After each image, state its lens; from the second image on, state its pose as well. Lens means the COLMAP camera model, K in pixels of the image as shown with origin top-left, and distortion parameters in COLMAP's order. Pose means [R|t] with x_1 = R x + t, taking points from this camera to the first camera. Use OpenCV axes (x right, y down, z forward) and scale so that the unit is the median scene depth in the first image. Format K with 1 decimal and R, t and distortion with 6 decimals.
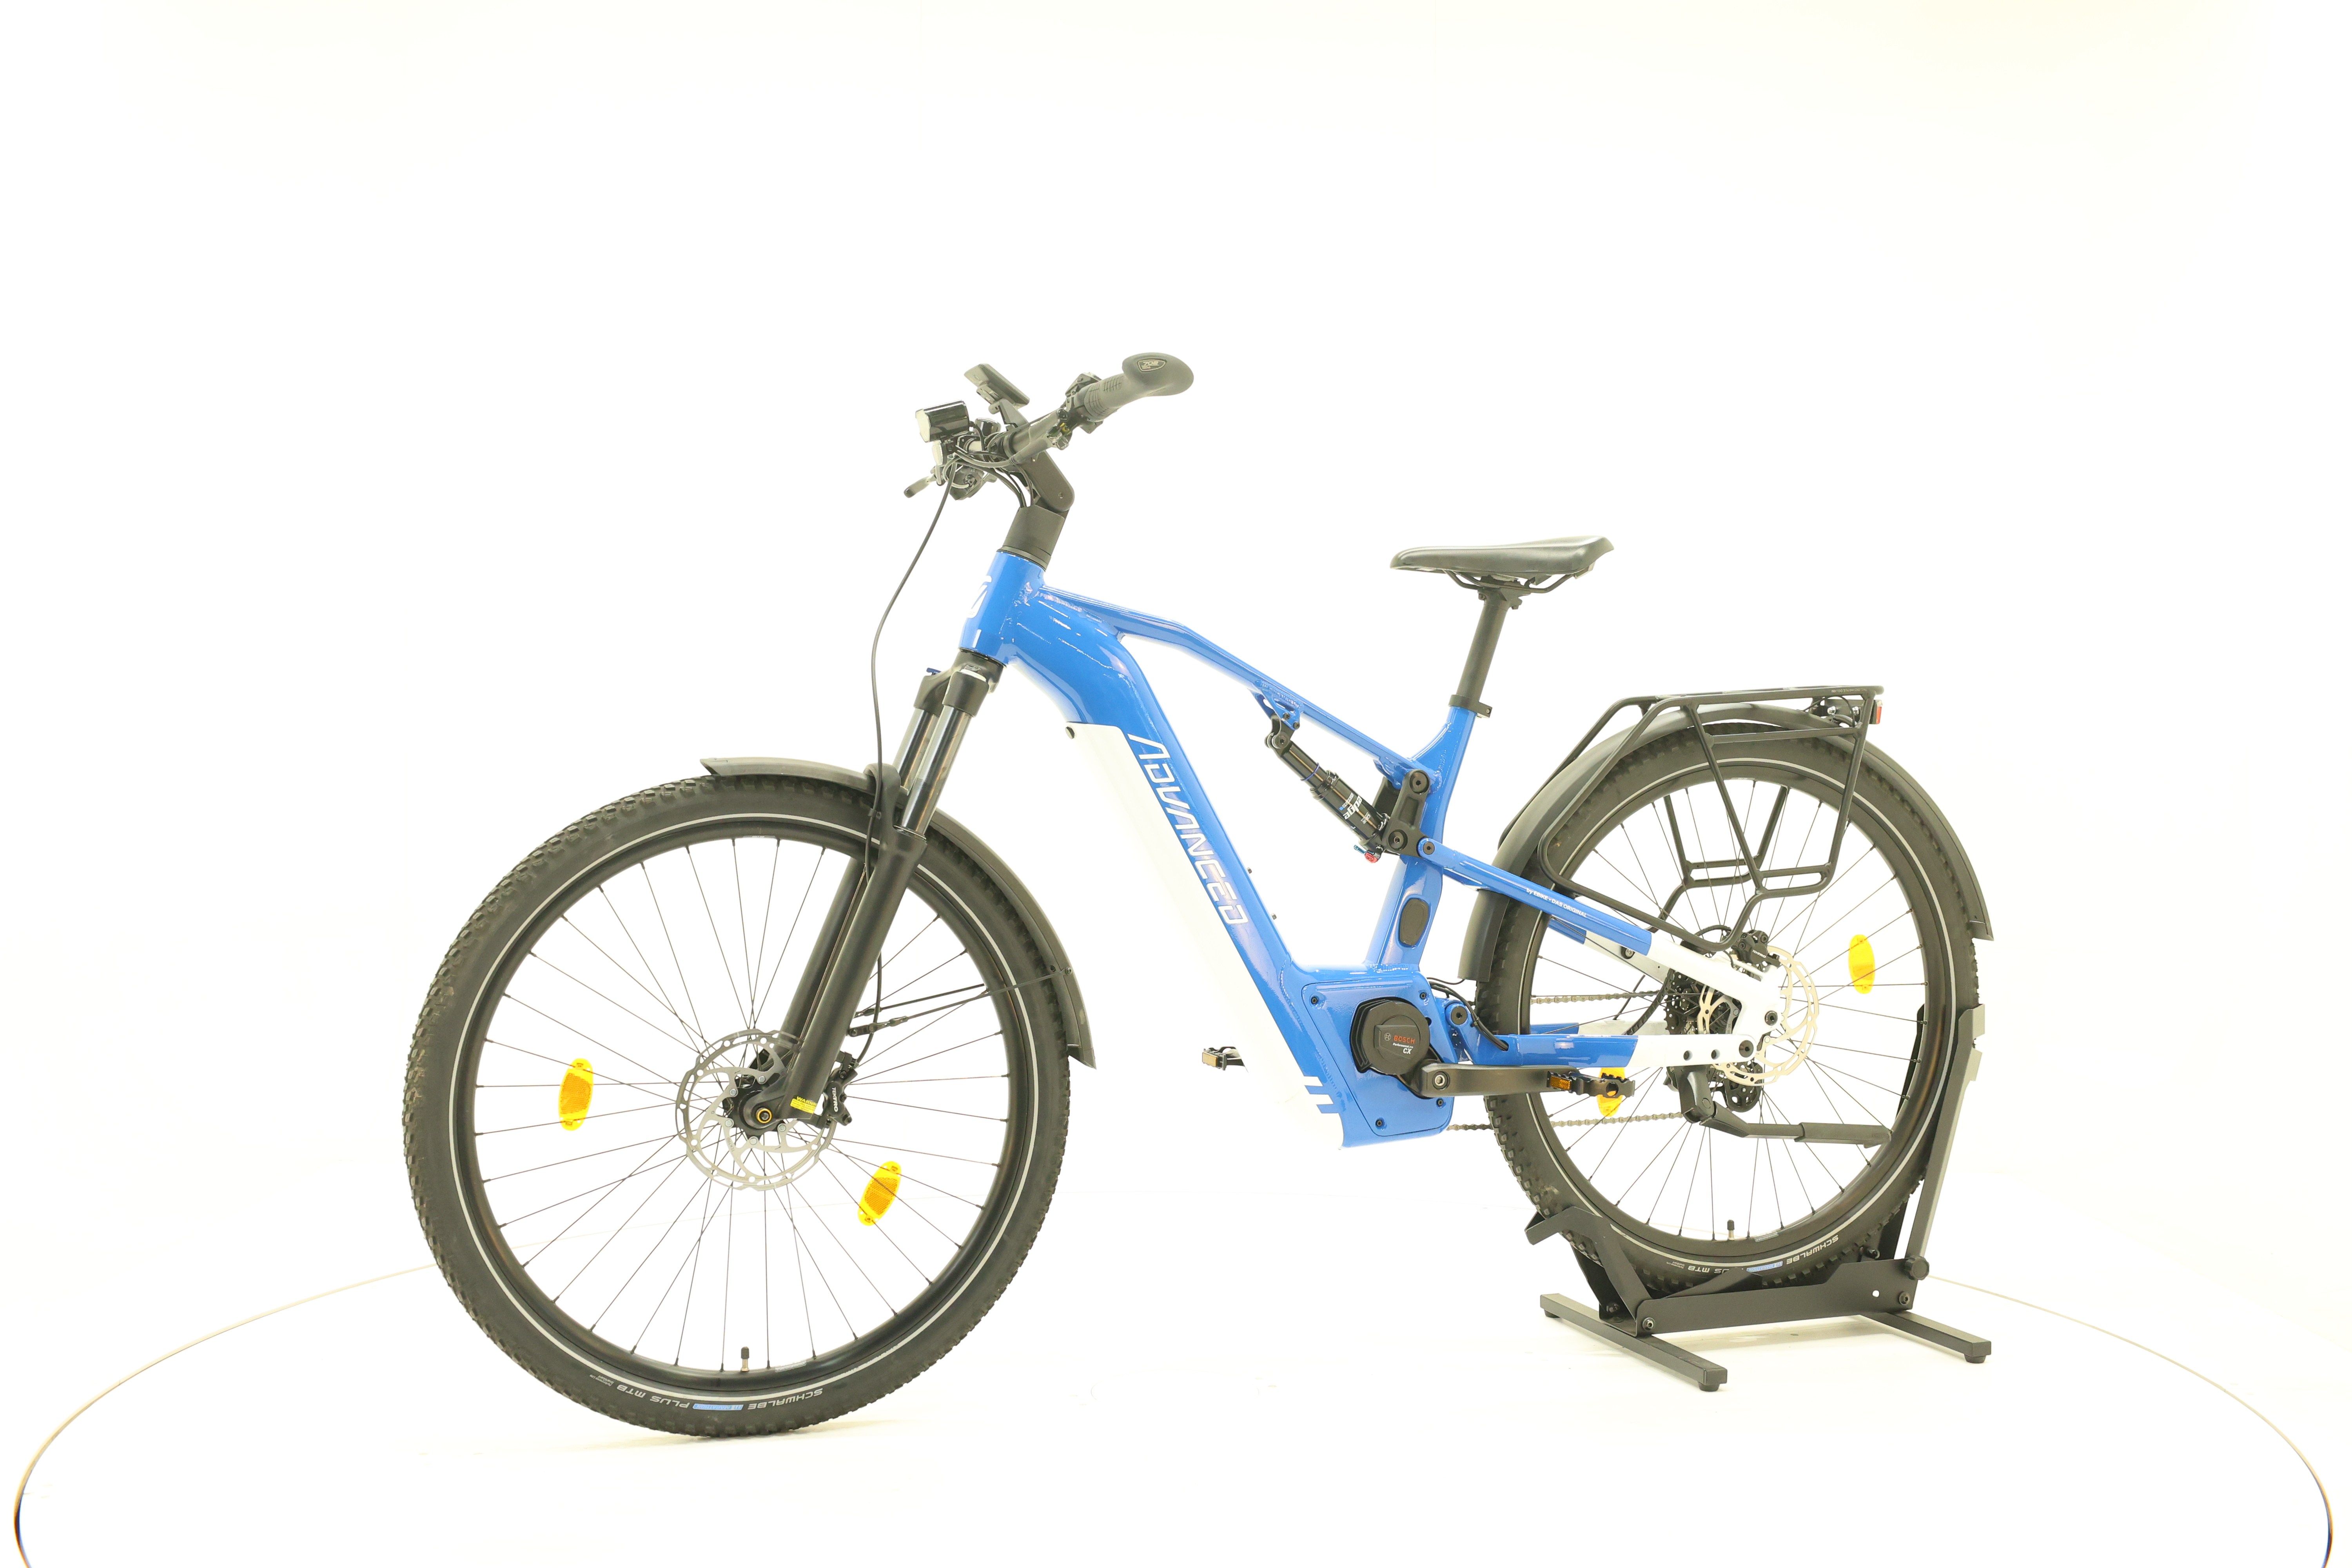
lens RADIAL K [[2500.3, 0, 1176.2], [0, 2500.3, 732.7], [0, 0, 1]] dist [-0.009342, 0.022016]
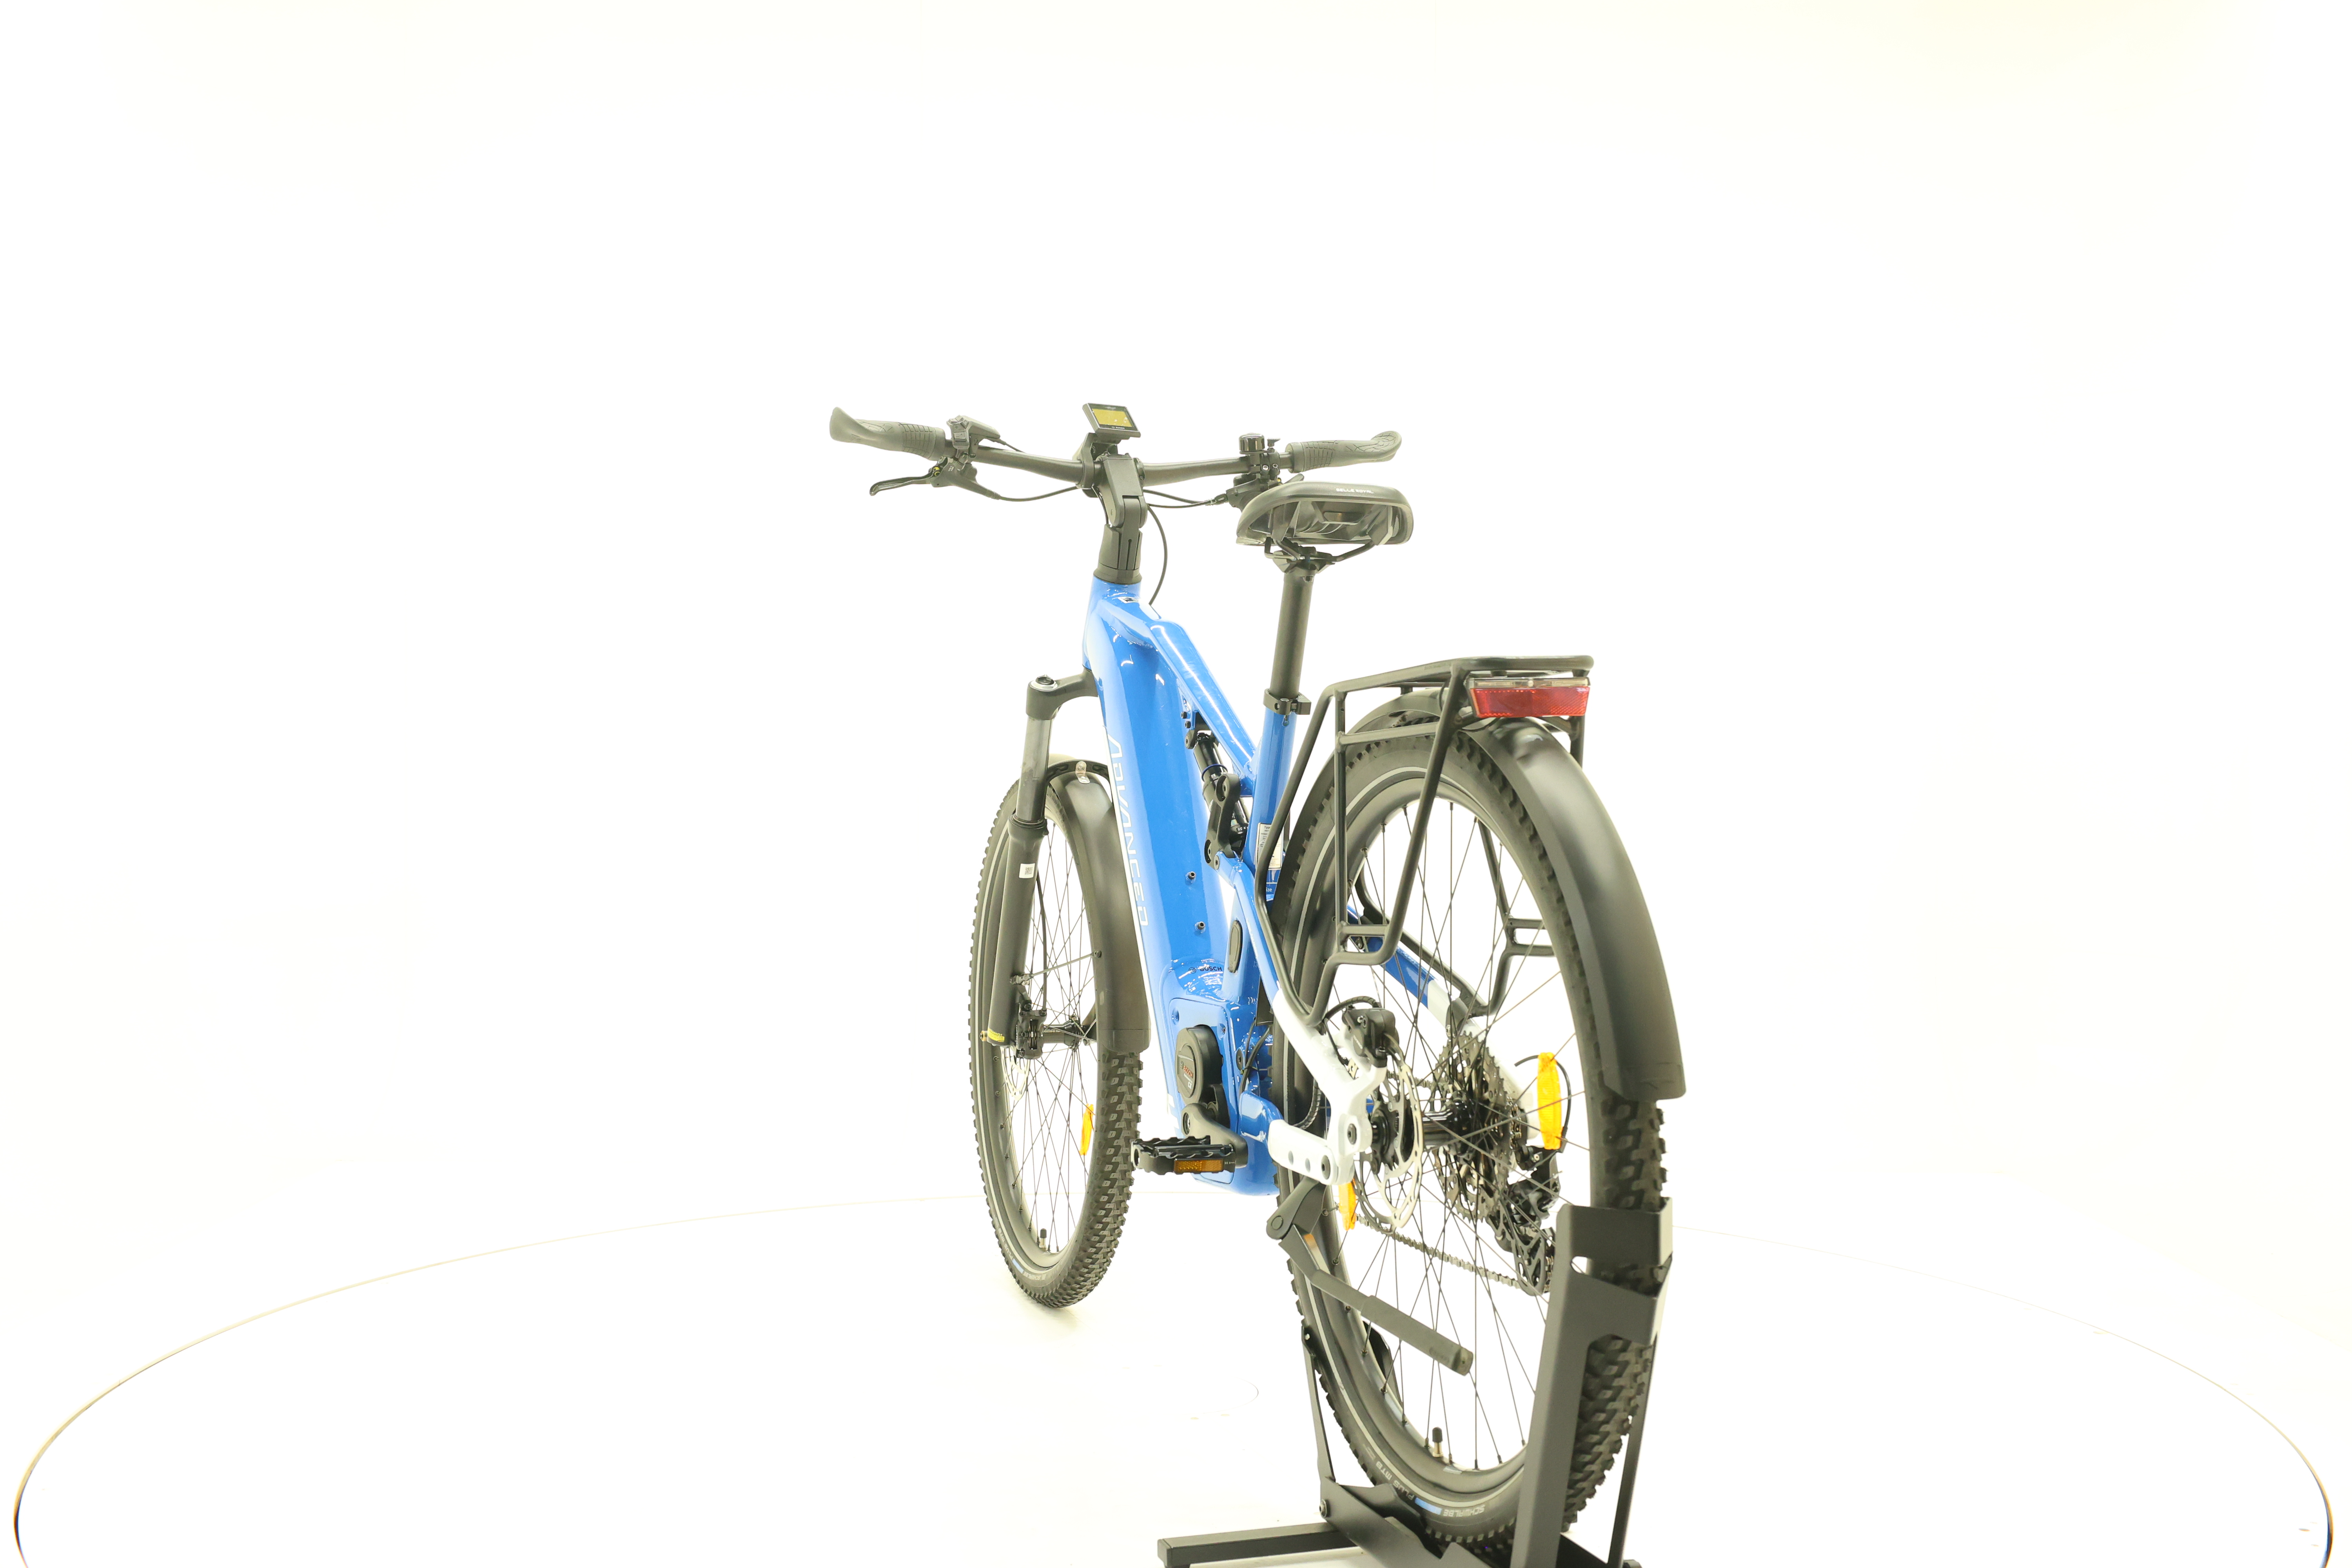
lens RADIAL K [[2500.3, 0, 1176.2], [0, 2500.3, 732.7], [0, 0, 1]] dist [-0.009342, 0.022016]
pose [[-0.017496, -0.003503, -0.999841, 1.001777], [-0.002898, 0.999990, -0.003453, 0.003382], [0.999843, 0.002837, -0.017506, 1.018360]]
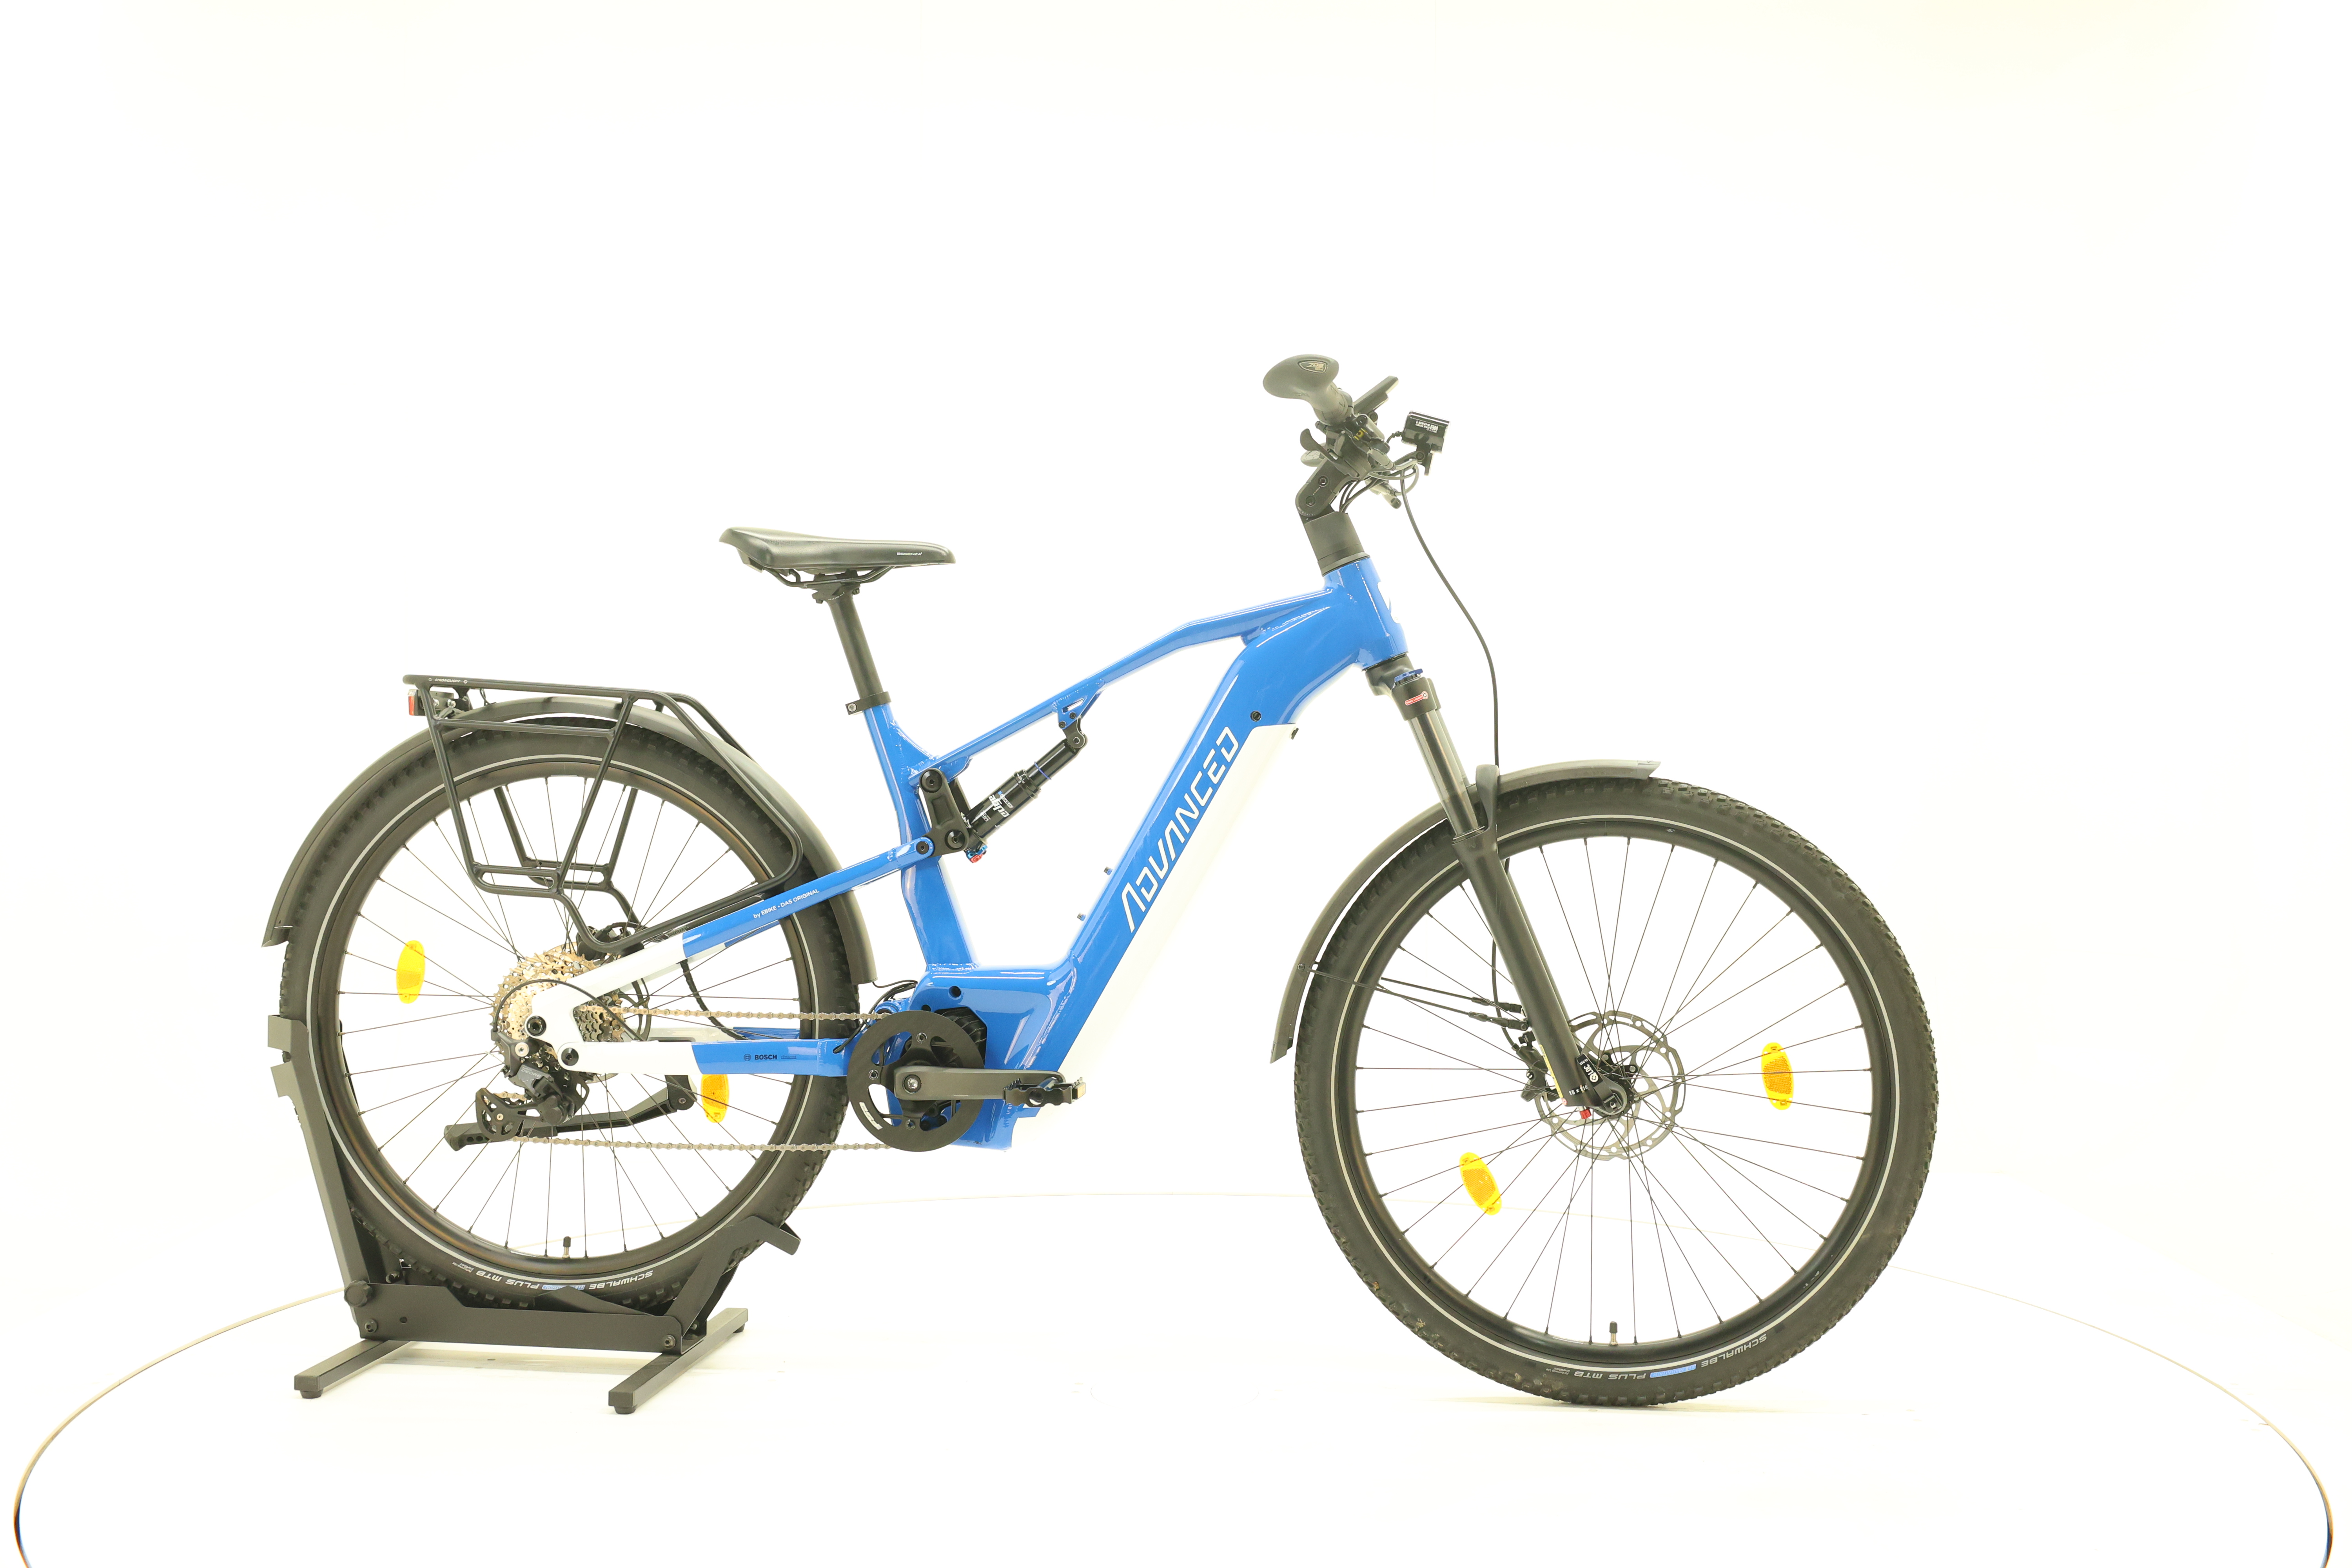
lens RADIAL K [[2500.3, 0, 1176.2], [0, 2500.3, 732.7], [0, 0, 1]] dist [-0.009342, 0.022016]
pose [[-0.886897, -0.008392, 0.461891, -0.461246], [-0.008515, 0.999962, 0.001819, -0.001828], [-0.461888, -0.002319, -0.886935, 1.889580]]
